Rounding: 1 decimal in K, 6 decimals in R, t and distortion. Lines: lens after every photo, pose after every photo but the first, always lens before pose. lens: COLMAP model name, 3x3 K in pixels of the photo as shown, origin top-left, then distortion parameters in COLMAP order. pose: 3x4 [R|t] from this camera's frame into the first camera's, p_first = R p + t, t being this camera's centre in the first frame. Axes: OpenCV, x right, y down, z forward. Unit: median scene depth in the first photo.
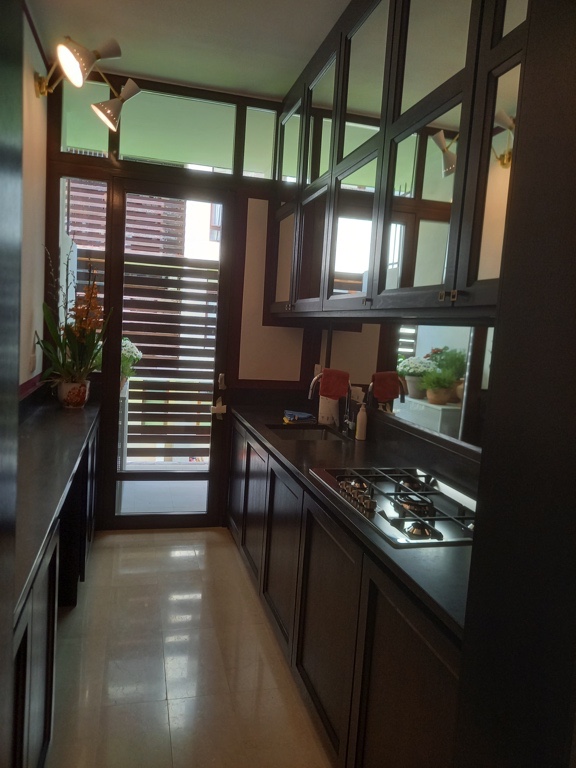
lens RADIAL K [[564.7, 0, 274.2], [0, 564.7, 381.2], [0, 0, 1]] dist [0.042235, -0.024120]
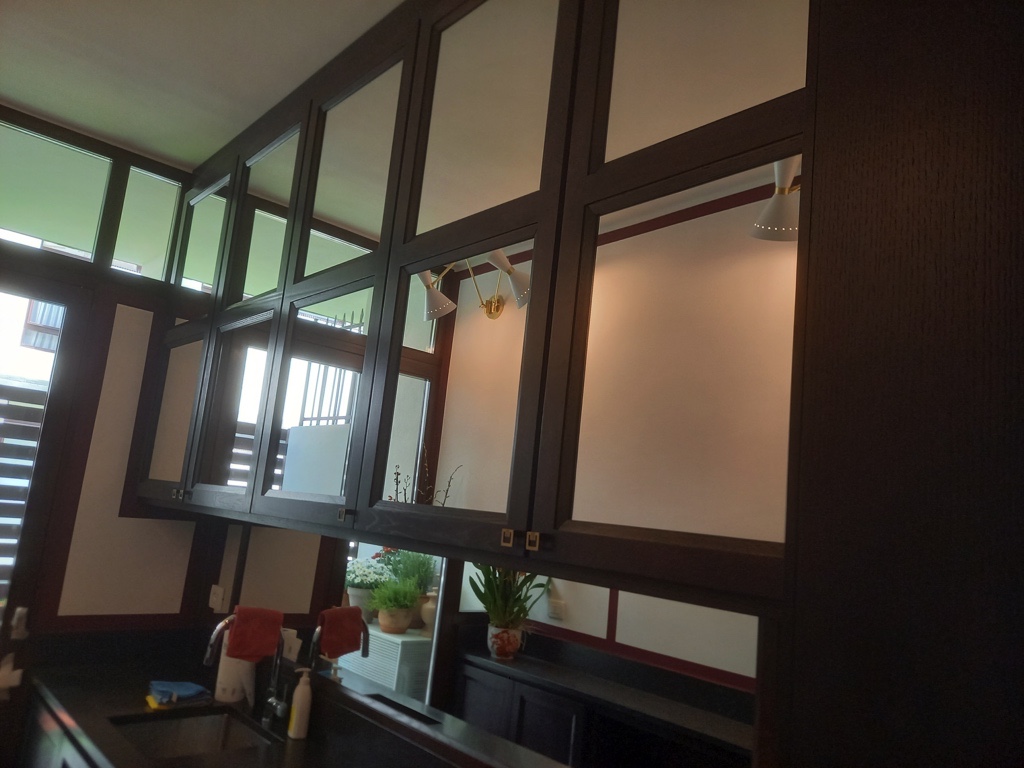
lens RADIAL K [[752.9, 0, 512.6], [0, 752.9, 392.3], [0, 0, 1]] dist [0.042235, -0.024120]
pose [[0.886024, 0.098555, 0.453044, -0.031392], [0.002460, 0.976133, -0.217158, -0.057964], [-0.463633, 0.193522, 0.864635, 0.132340]]
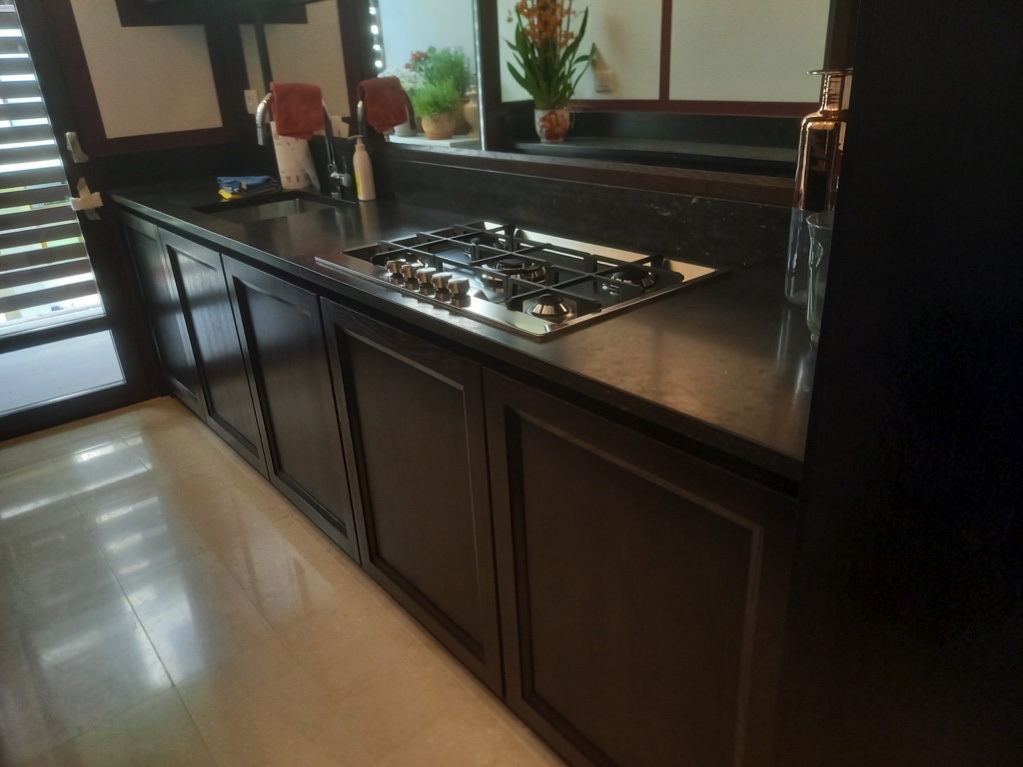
lens RADIAL K [[752.2, 0, 512.1], [0, 752.2, 391.8], [0, 0, 1]] dist [0.042235, -0.024120]
pose [[0.897610, -0.273738, 0.345492, -0.036033], [0.150793, 0.927203, 0.342866, 0.032468], [-0.414196, -0.255662, 0.873544, 0.145185]]
